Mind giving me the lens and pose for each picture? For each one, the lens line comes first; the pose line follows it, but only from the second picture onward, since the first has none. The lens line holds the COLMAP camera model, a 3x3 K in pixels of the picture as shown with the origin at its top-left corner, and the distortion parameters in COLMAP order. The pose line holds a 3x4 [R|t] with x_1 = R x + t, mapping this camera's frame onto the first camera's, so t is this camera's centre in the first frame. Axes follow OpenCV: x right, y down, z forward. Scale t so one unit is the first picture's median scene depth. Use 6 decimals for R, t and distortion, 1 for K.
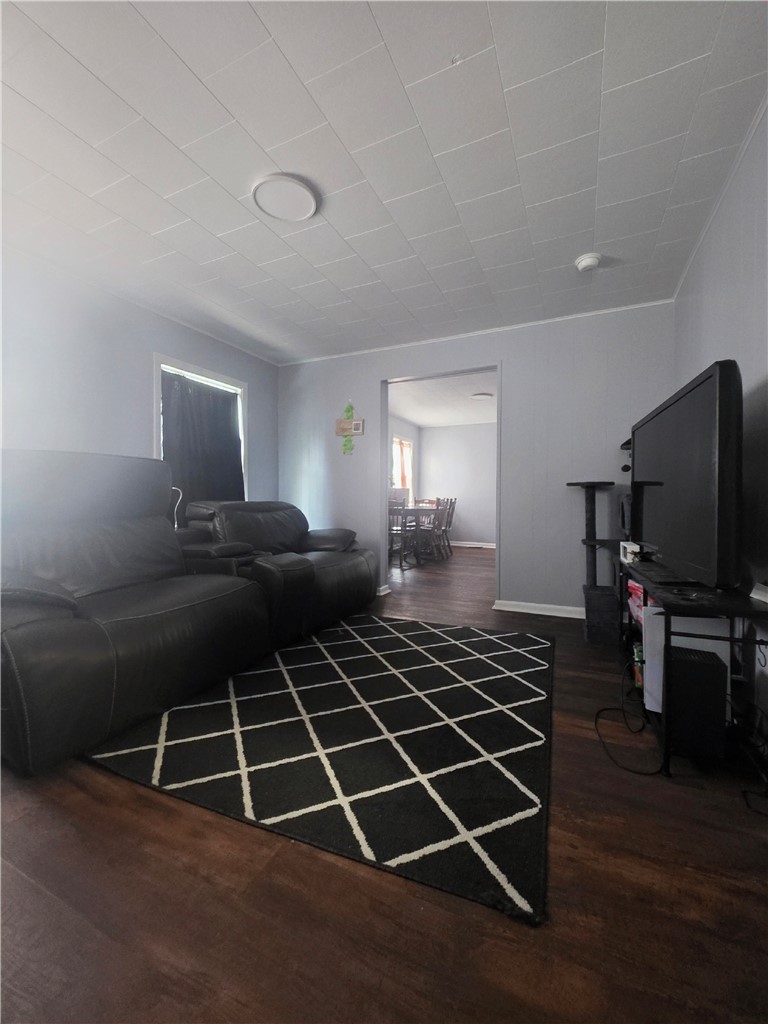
lens RADIAL K [[411.9, 0, 389.2], [0, 411.9, 507.0], [0, 0, 1]] dist [0.000892, 0.000201]
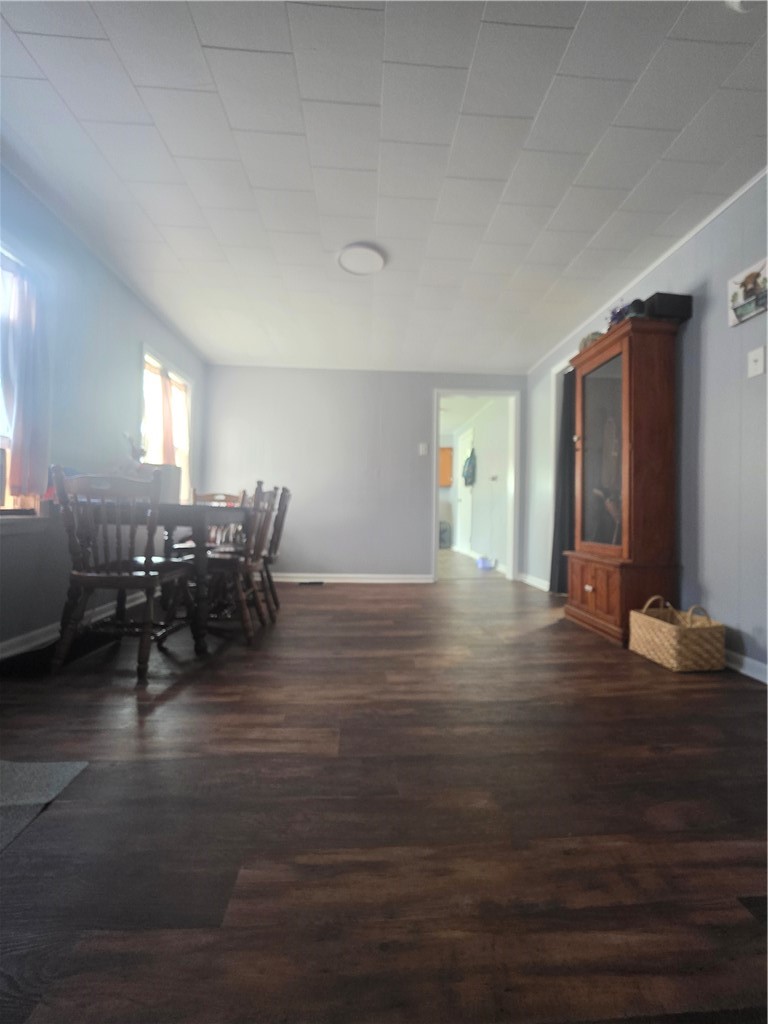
lens RADIAL K [[411.9, 0, 389.2], [0, 411.9, 507.0], [0, 0, 1]] dist [0.000892, 0.000201]
pose [[0.874717, 0.022340, 0.484118, 0.039909], [-0.005331, 0.999320, -0.036483, 0.020489], [-0.484604, 0.029332, 0.874242, 0.646735]]
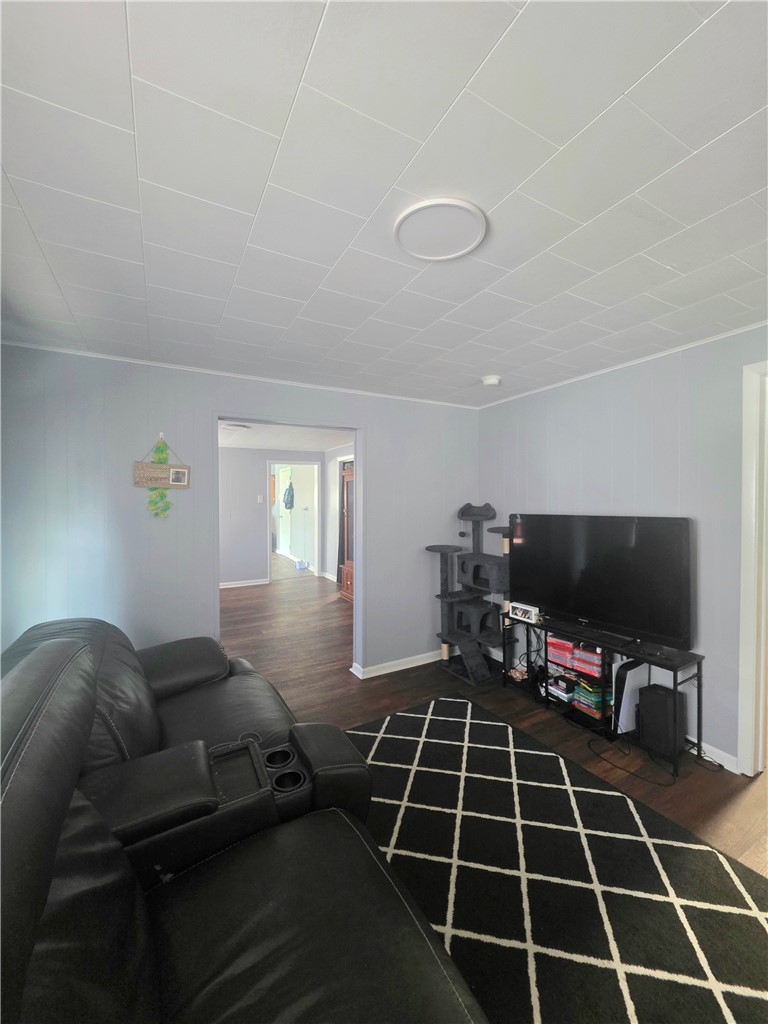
lens RADIAL K [[411.9, 0, 389.2], [0, 411.9, 507.0], [0, 0, 1]] dist [0.000892, 0.000201]
pose [[0.581566, -0.022999, 0.813174, -0.322115], [0.020951, 0.999692, 0.013291, -0.111502], [-0.813229, 0.009307, 0.581869, 0.250346]]
